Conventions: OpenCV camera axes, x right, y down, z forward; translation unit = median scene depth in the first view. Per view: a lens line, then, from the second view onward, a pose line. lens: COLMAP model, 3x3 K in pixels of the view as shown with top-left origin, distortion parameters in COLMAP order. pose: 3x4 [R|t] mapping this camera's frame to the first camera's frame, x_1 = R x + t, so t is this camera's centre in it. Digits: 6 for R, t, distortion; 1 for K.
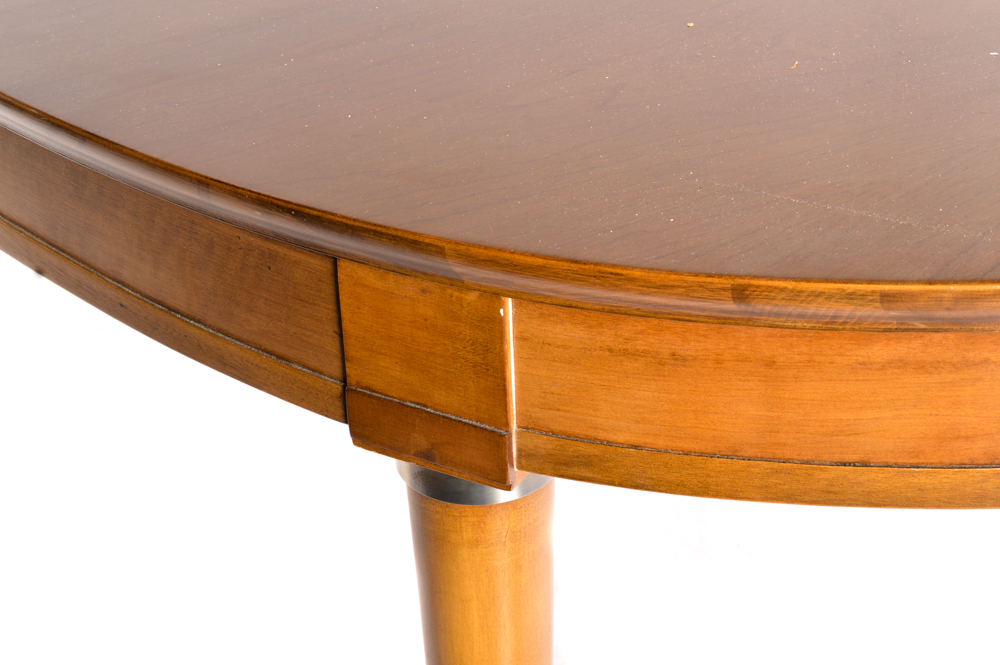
lens RADIAL K [[1743.9, 0, 502.6], [0, 1743.9, 333.6], [0, 0, 1]] dist [0.057506, 0.000000]
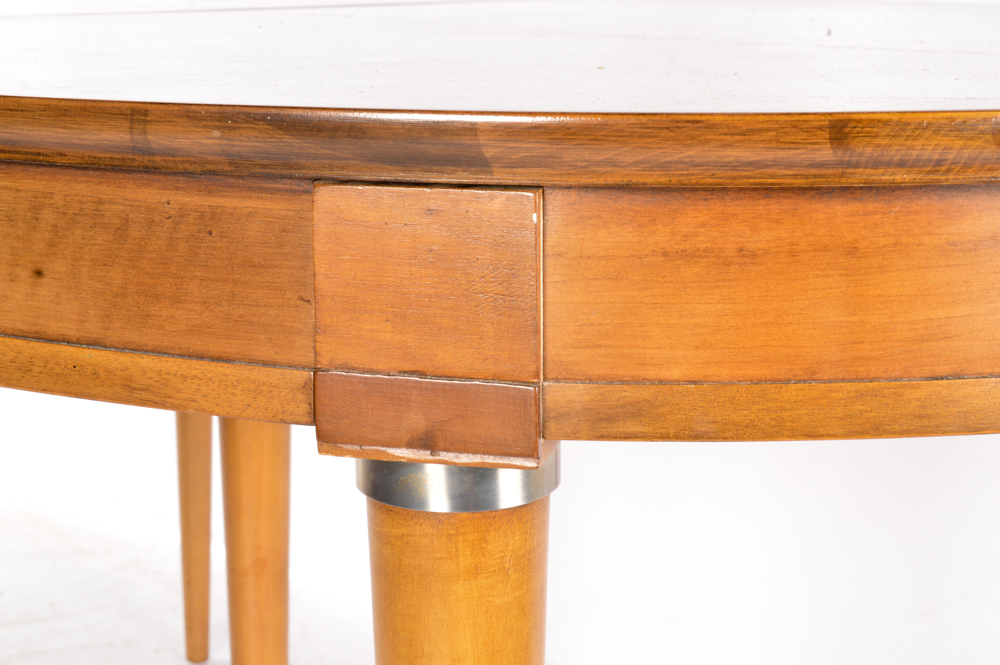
lens RADIAL K [[1743.9, 0, 501.5], [0, 1743.9, 330.3], [0, 0, 1]] dist [0.057506, 0.000000]
pose [[0.966955, -0.026785, 0.253535, -0.224990], [0.105335, 0.947589, -0.301630, 0.284829], [-0.232168, 0.318369, 0.919097, 0.248700]]
